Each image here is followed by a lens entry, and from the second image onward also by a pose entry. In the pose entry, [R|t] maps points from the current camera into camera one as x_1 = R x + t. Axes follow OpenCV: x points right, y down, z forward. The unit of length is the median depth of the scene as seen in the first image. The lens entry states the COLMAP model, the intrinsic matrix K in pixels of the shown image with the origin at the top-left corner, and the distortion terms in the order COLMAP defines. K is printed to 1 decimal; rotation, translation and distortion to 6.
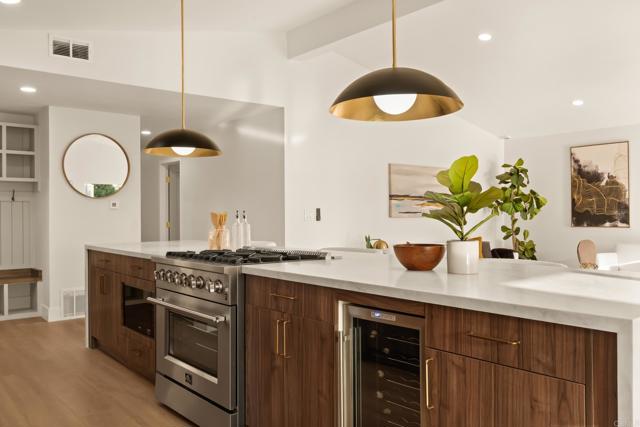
lens RADIAL K [[529.6, 0, 320.3], [0, 529.6, 210.9], [0, 0, 1]] dist [-0.001509, -0.001512]
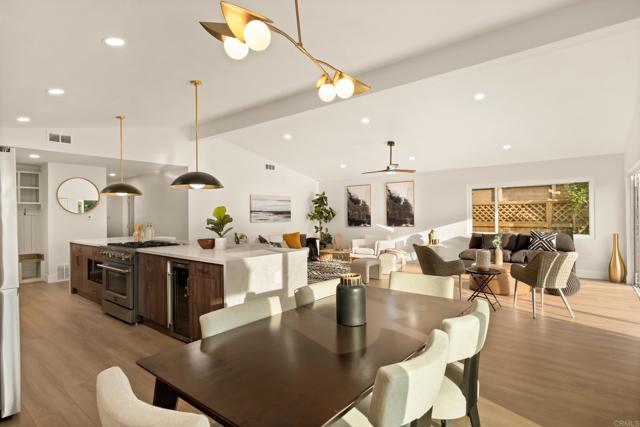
lens RADIAL K [[335.0, 0, 320.0], [0, 335.0, 213.5], [0, 0, 1]] dist [-0.000076, -0.000459]
pose [[0.979966, -0.001083, 0.199161, 0.158498], [0.001003, 0.999999, 0.000504, -0.024670], [-0.199161, -0.000294, 0.979967, -0.285193]]
